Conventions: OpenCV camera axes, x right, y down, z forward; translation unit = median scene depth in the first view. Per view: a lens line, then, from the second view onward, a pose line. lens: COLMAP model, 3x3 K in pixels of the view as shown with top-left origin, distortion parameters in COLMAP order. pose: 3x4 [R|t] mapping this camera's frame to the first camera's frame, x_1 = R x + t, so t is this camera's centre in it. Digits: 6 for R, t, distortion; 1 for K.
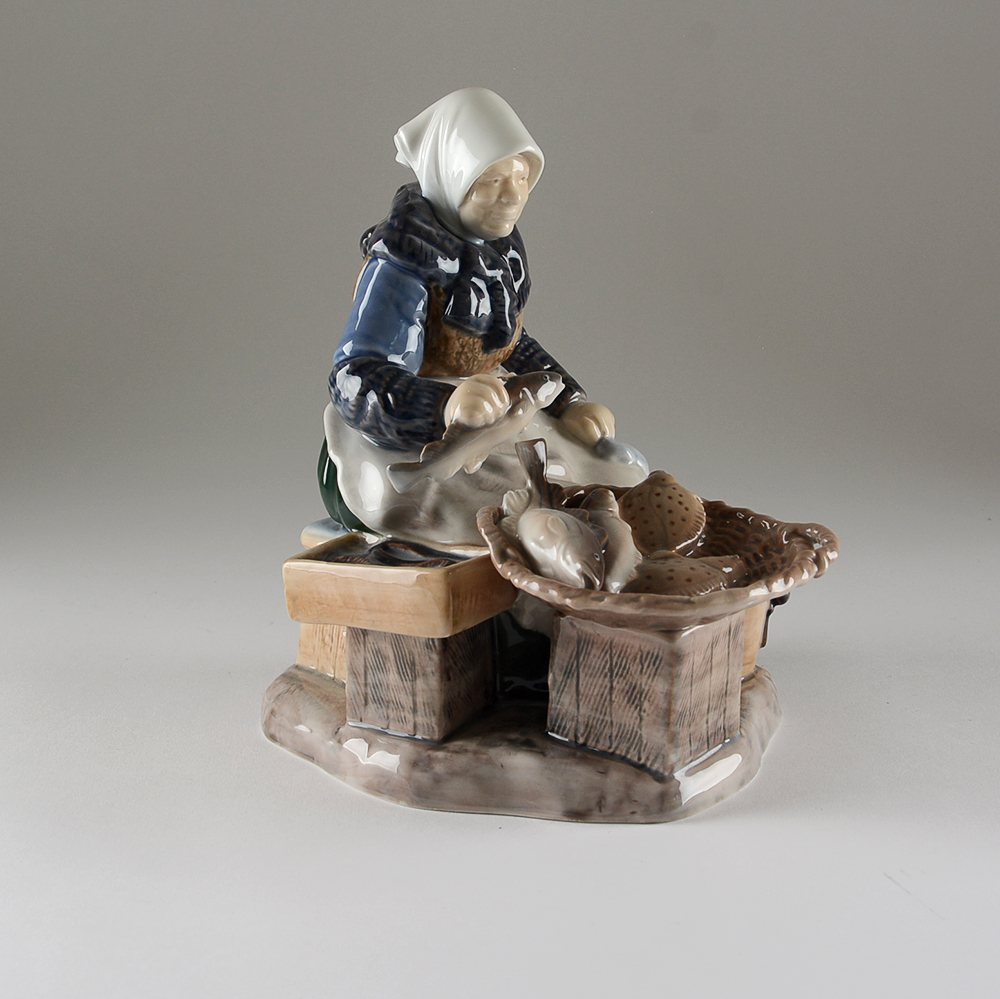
lens RADIAL K [[2146.5, 0, 500.0], [0, 2146.5, 499.5], [0, 0, 1]] dist [-0.057853, -0.003717]
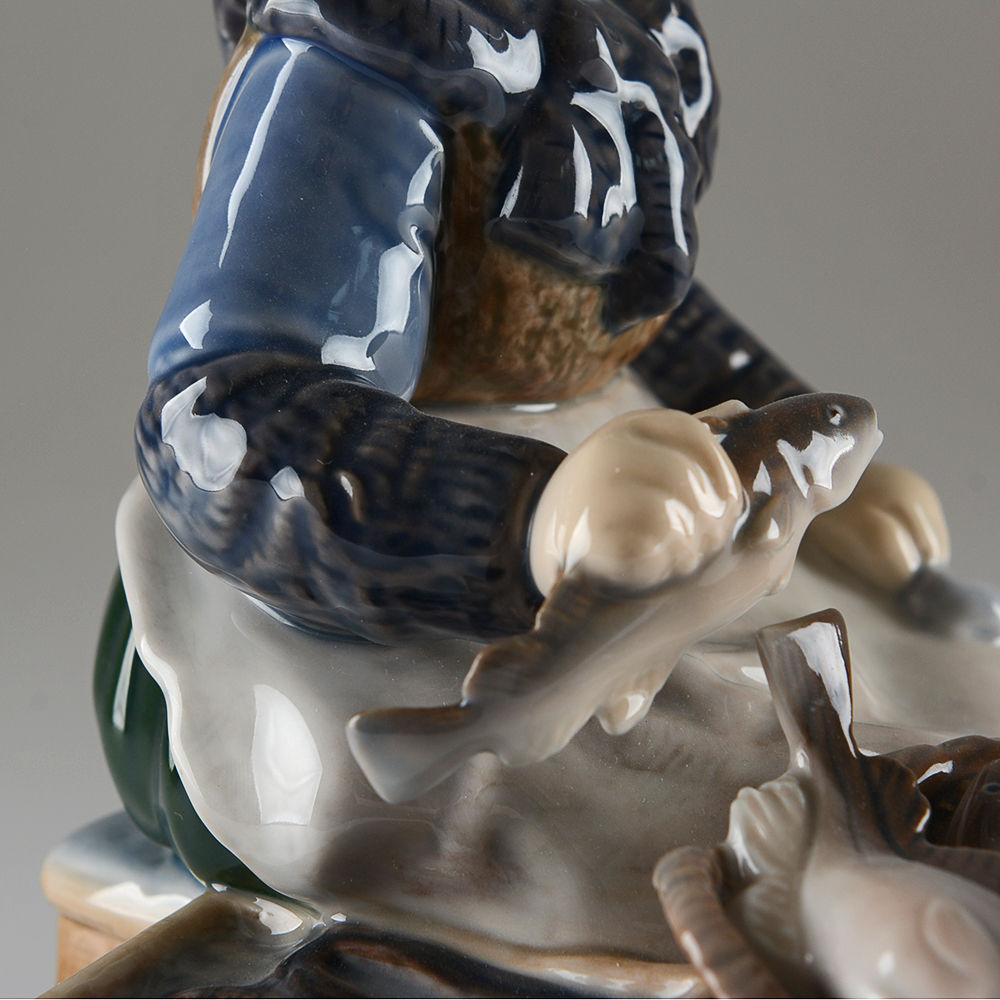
lens RADIAL K [[3248.5, 0, 499.7], [0, 3248.5, 551.8], [0, 0, 1]] dist [0.070243, 1.117546]
pose [[0.996882, -0.015283, 0.077415, -0.065007], [0.013416, 0.999608, 0.024573, -0.048819], [-0.077760, -0.023457, 0.996696, 0.525434]]
